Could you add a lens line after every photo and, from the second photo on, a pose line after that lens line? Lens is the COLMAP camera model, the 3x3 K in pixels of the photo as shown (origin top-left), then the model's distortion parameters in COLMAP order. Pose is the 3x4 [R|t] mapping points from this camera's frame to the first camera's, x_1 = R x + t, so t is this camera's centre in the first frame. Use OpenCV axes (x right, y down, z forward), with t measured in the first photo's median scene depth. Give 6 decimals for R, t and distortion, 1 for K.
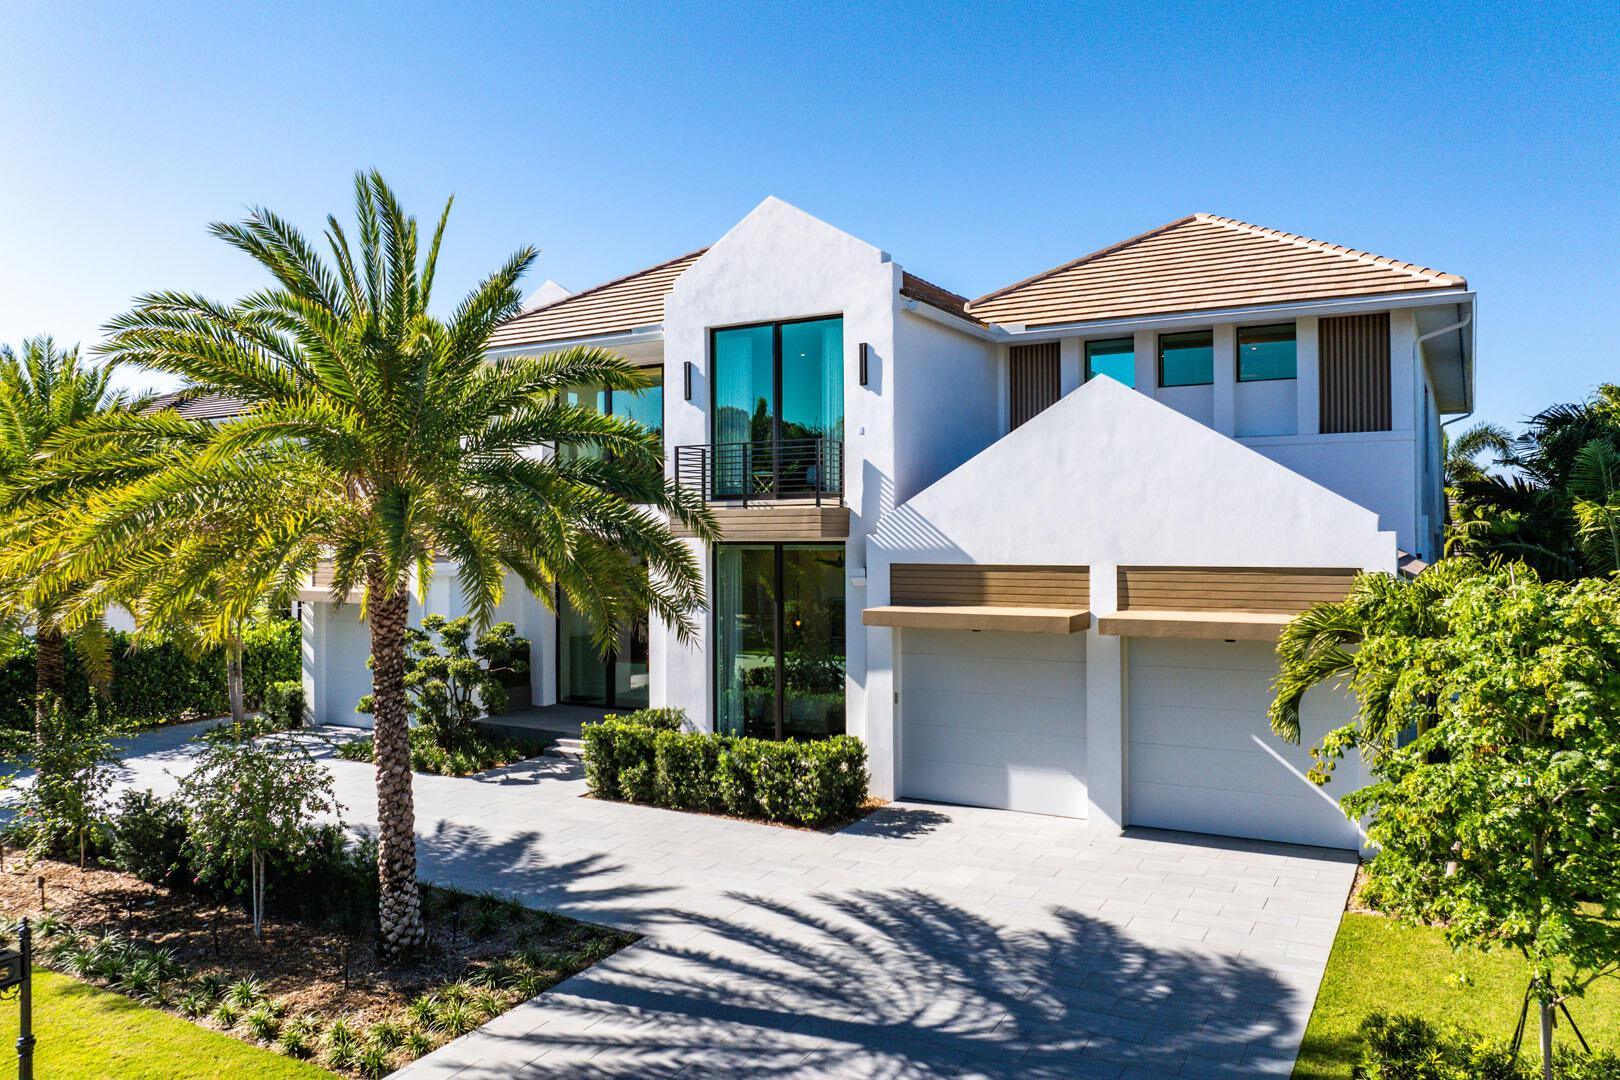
lens RADIAL K [[1149.1, 0, 809.4], [0, 1149.1, 506.3], [0, 0, 1]] dist [-0.034725, -0.000012]
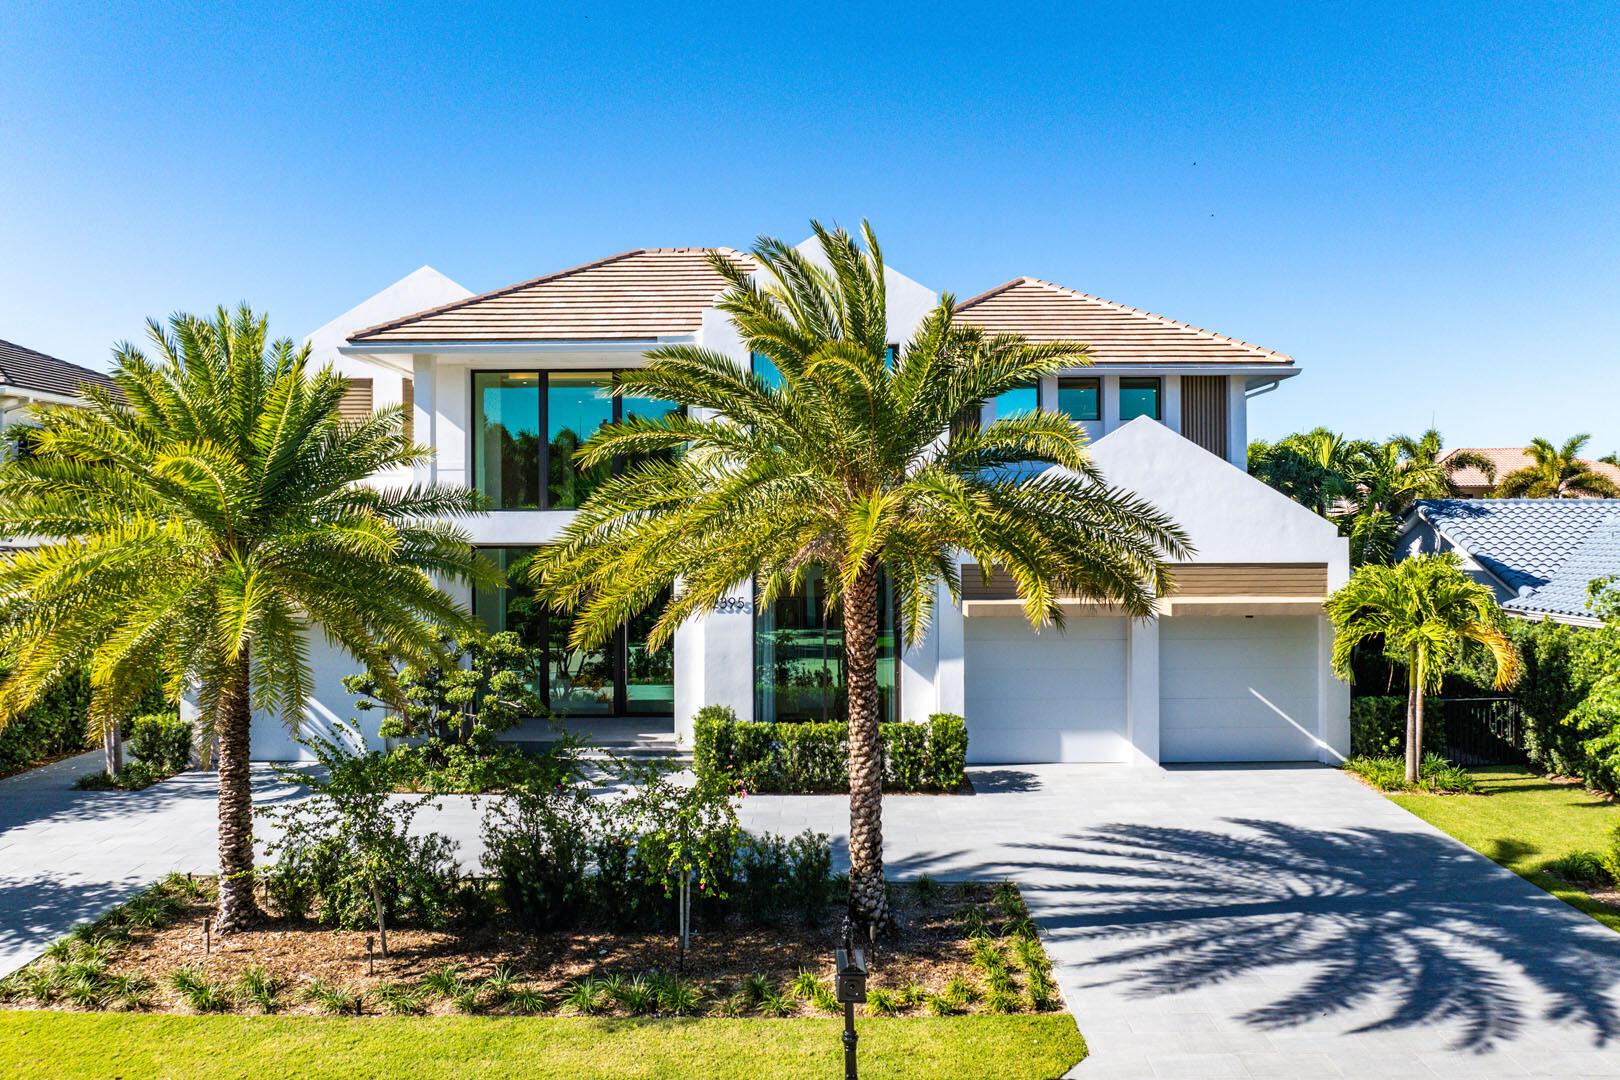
lens RADIAL K [[1149.1, 0, 809.4], [0, 1149.1, 506.3], [0, 0, 1]] dist [-0.034725, -0.000012]
pose [[0.868484, 0.011056, 0.495595, -0.993999], [-0.010844, 0.999936, -0.003304, -0.006093], [-0.495599, -0.002504, 0.868548, 0.089416]]
